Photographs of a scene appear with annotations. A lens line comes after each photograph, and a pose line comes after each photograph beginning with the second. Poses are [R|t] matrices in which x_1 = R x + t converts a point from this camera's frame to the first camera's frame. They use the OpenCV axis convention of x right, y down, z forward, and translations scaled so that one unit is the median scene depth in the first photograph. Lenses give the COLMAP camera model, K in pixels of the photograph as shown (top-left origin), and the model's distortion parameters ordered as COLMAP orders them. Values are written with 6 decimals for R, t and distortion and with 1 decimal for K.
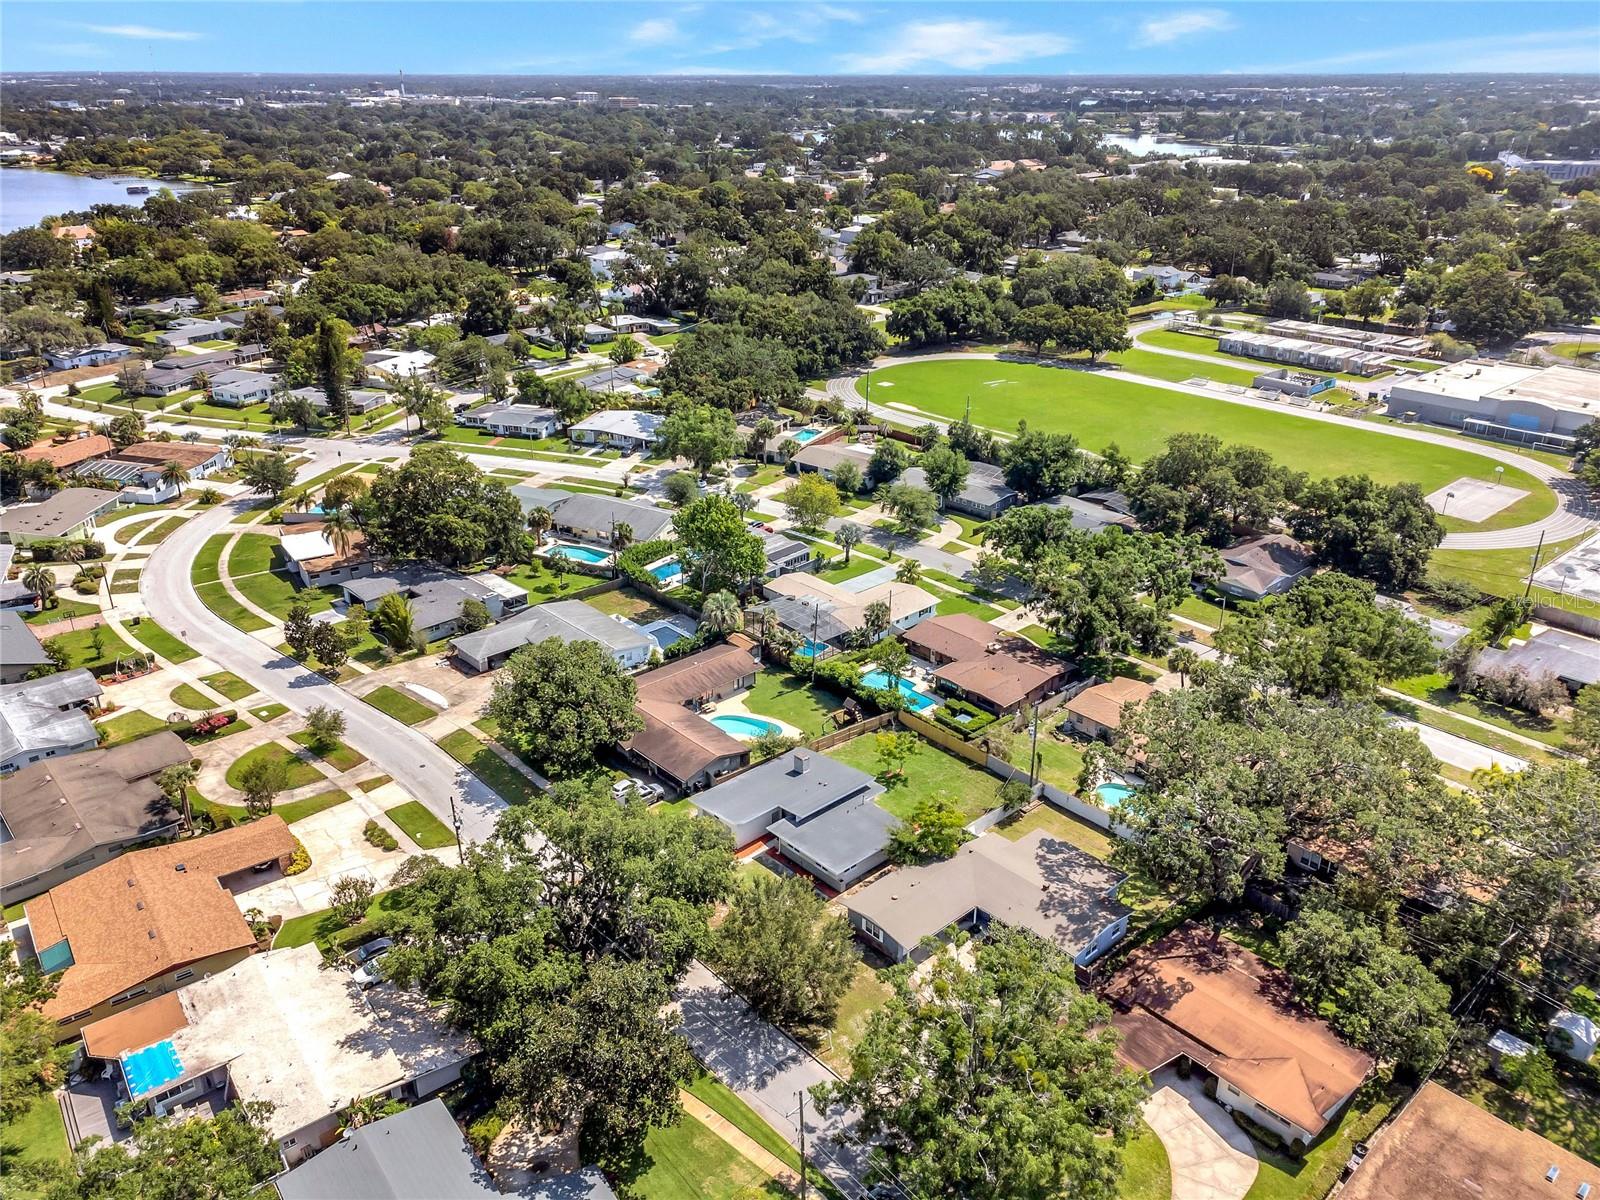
lens RADIAL K [[1205.4, 0, 800.0], [0, 1205.4, 600.0], [0, 0, 1]] dist [0.018221, -0.009140]
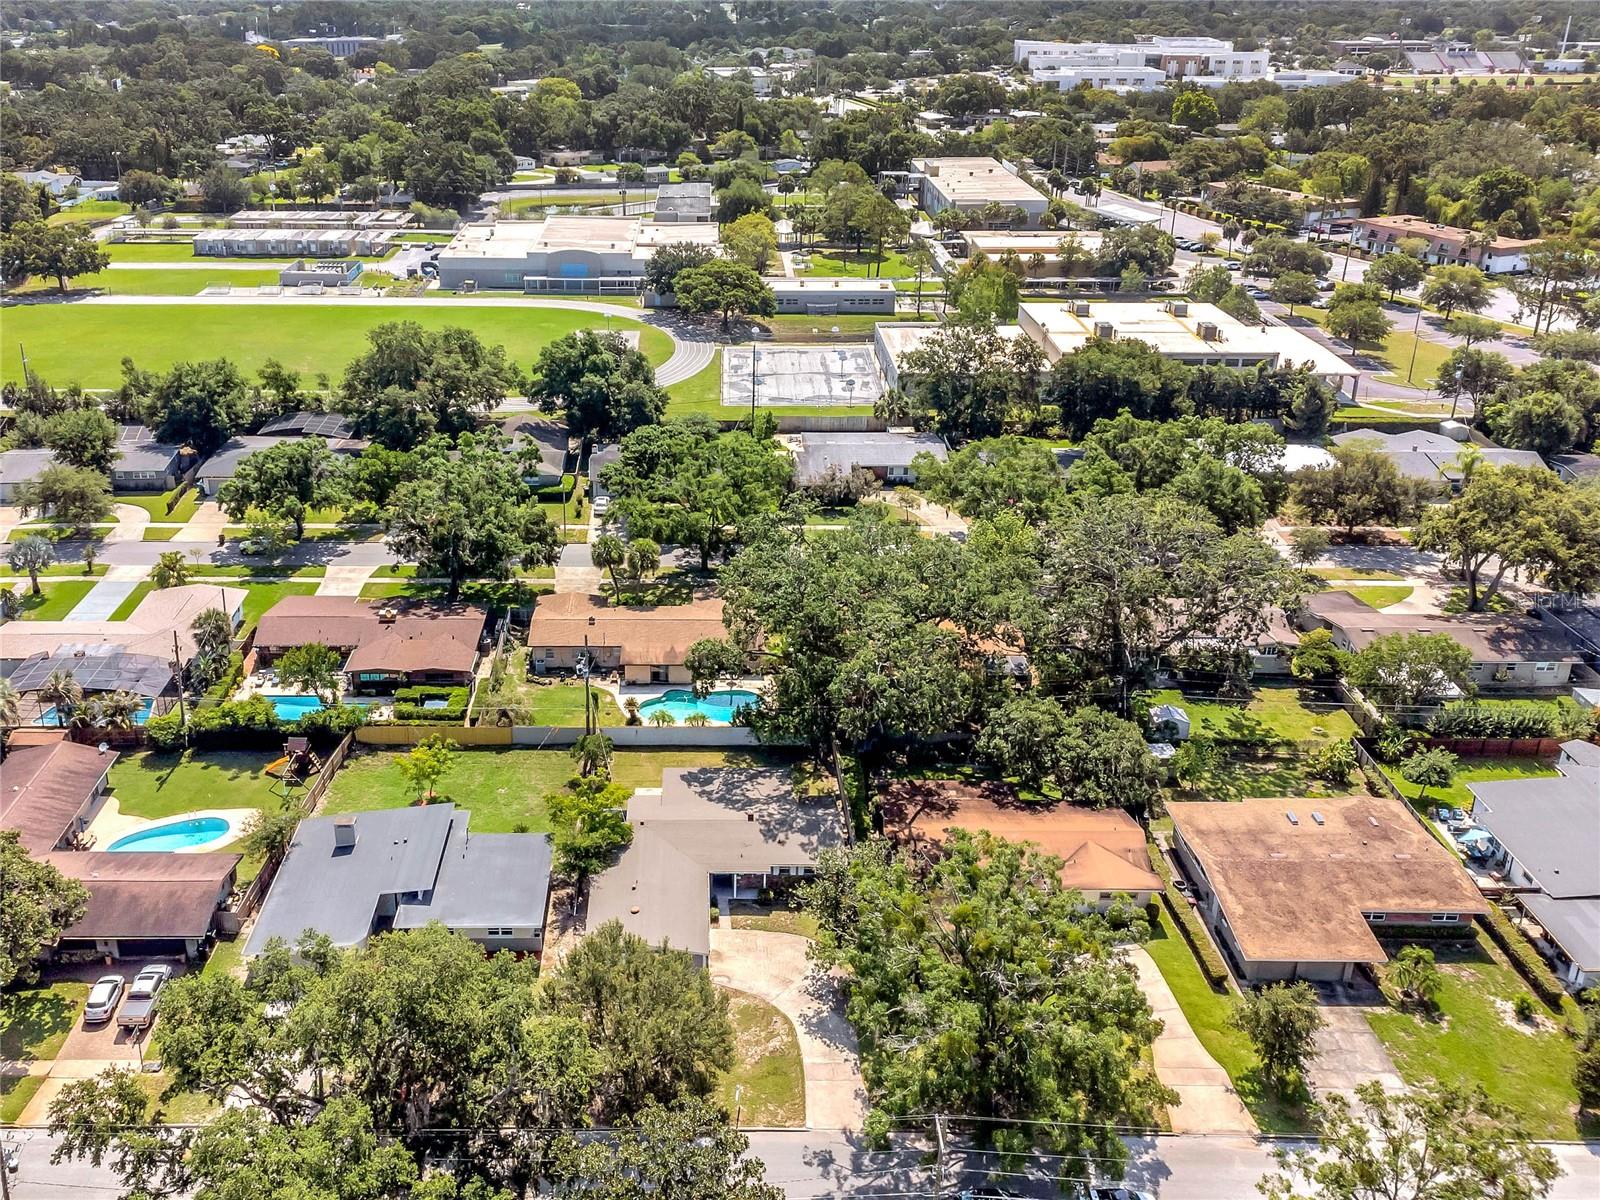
lens RADIAL K [[1367.1, 0, 696.5], [0, 1367.1, 599.0], [0, 0, 1]] dist [0.005348, 0.006181]
pose [[0.668487, -0.310614, 0.675754, -0.233884], [0.292775, 0.945151, 0.144817, -0.031442], [-0.683672, 0.101035, 0.722762, 0.184203]]
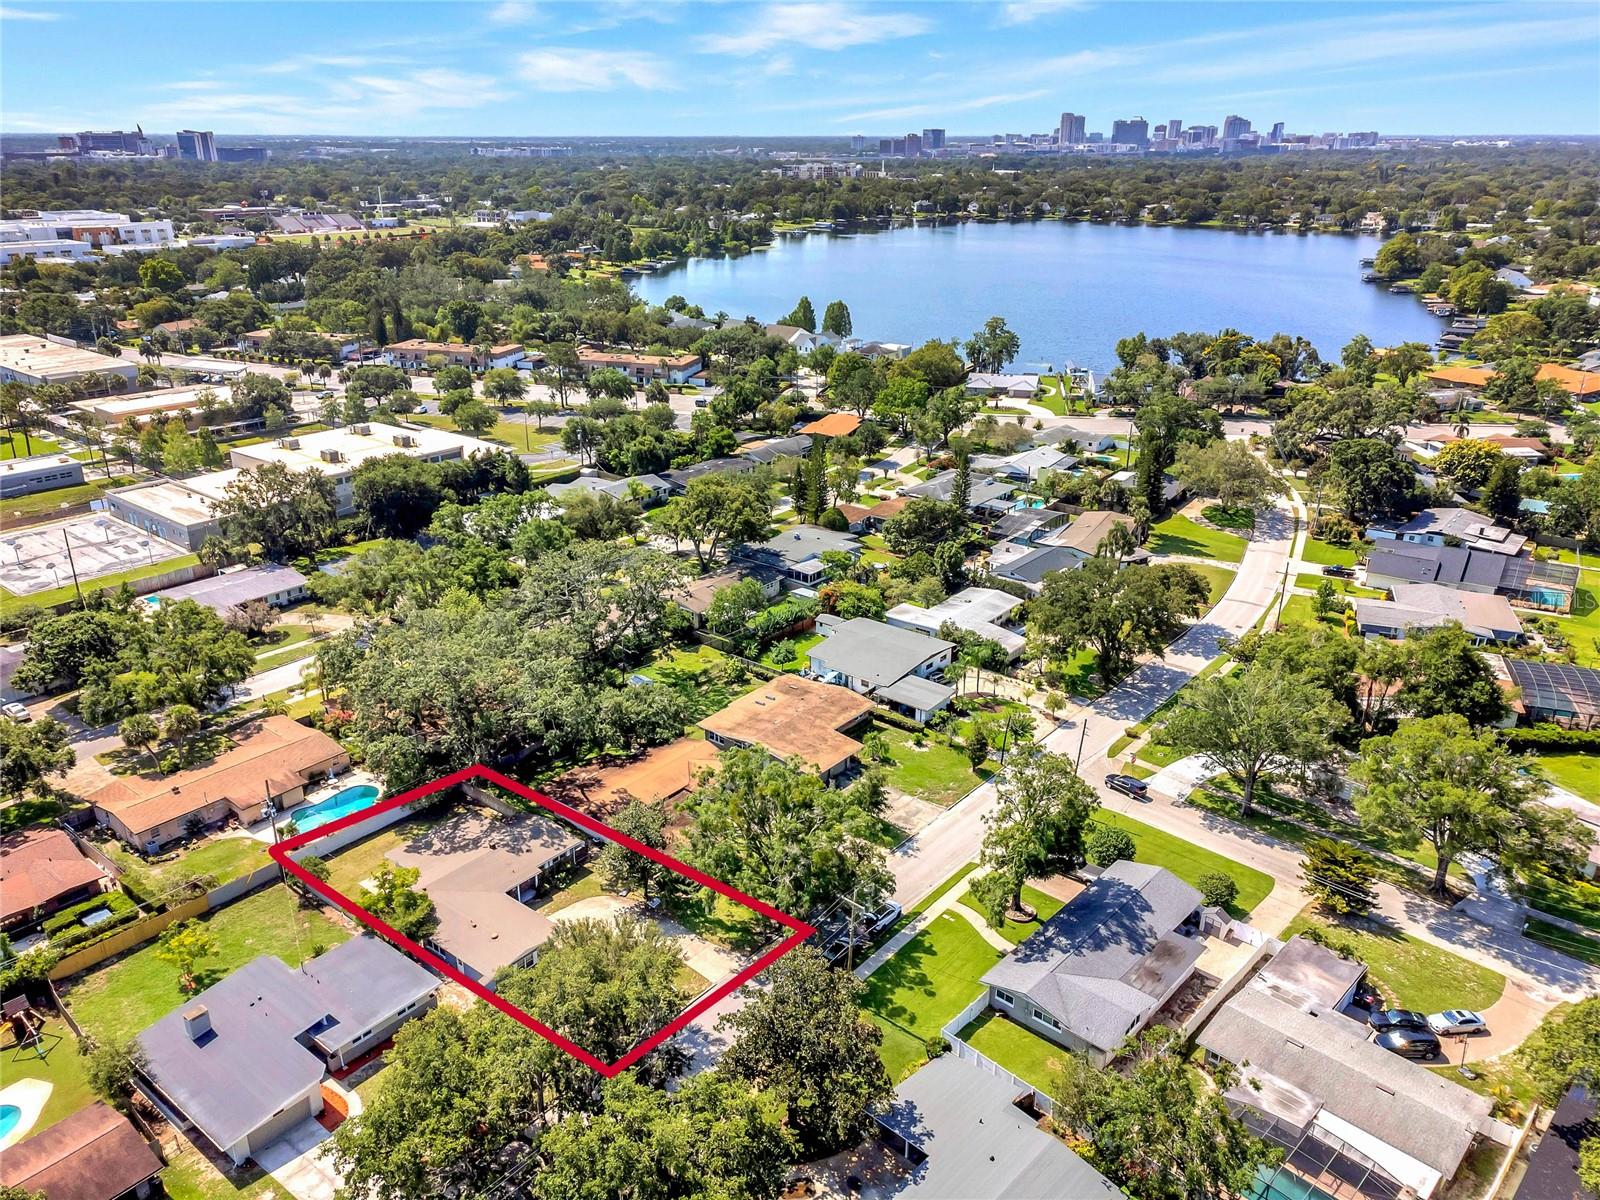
lens RADIAL K [[1162.2, 0, 792.1], [0, 1162.2, 634.2], [0, 0, 1]] dist [0.021037, 0.005836]
pose [[-0.156256, -0.381054, 0.911253, -0.395768], [0.392619, 0.822603, 0.411308, -0.134145], [-0.906330, 0.422045, 0.021072, 0.381199]]
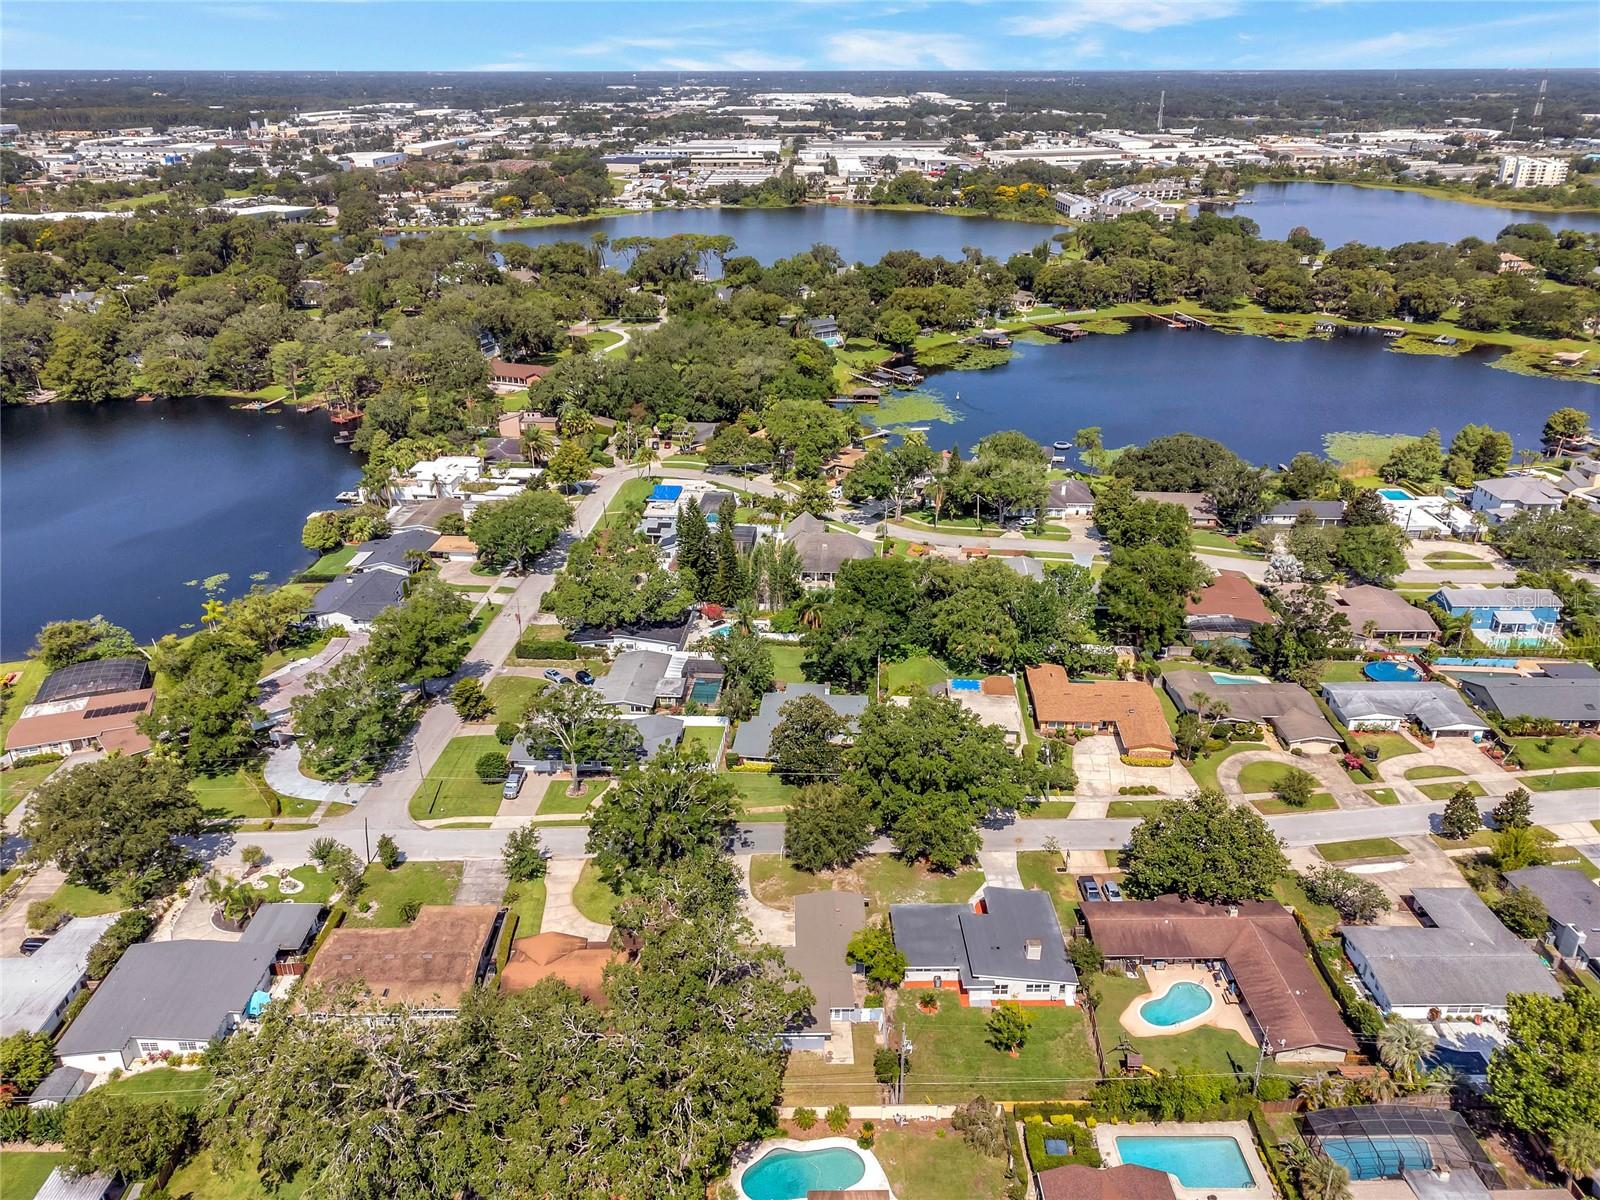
lens RADIAL K [[1171.5, 0, 751.1], [0, 1171.5, 600.4], [0, 0, 1]] dist [-0.002343, 0.003058]
pose [[-0.680508, 0.308901, -0.664446, 0.511322], [-0.282705, 0.725903, 0.627011, -0.443632], [0.676008, 0.614528, -0.406655, 0.710189]]
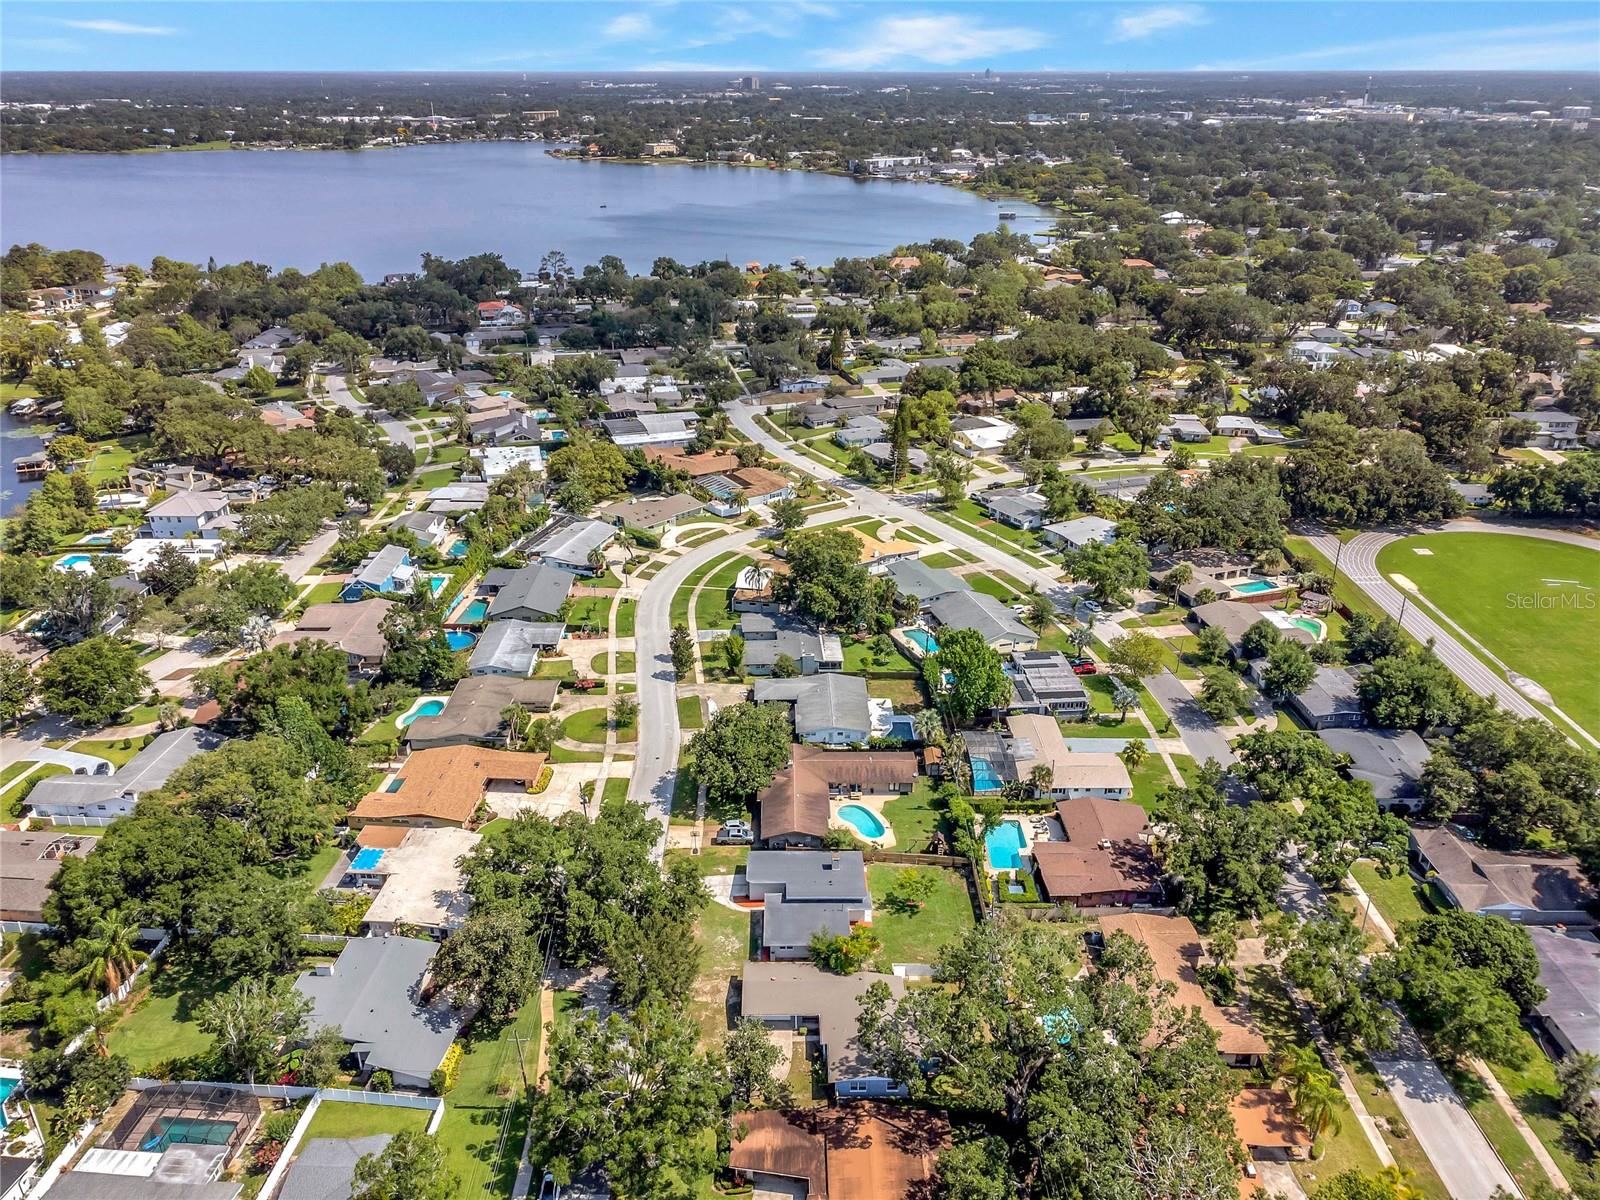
lens RADIAL K [[1162.2, 0, 792.1], [0, 1162.2, 634.2], [0, 0, 1]] dist [0.021037, 0.005836]
pose [[0.741811, 0.293715, -0.602866, 0.436888], [-0.270149, 0.953696, 0.132227, -0.168367], [0.613788, 0.064776, 0.786809, -0.015270]]
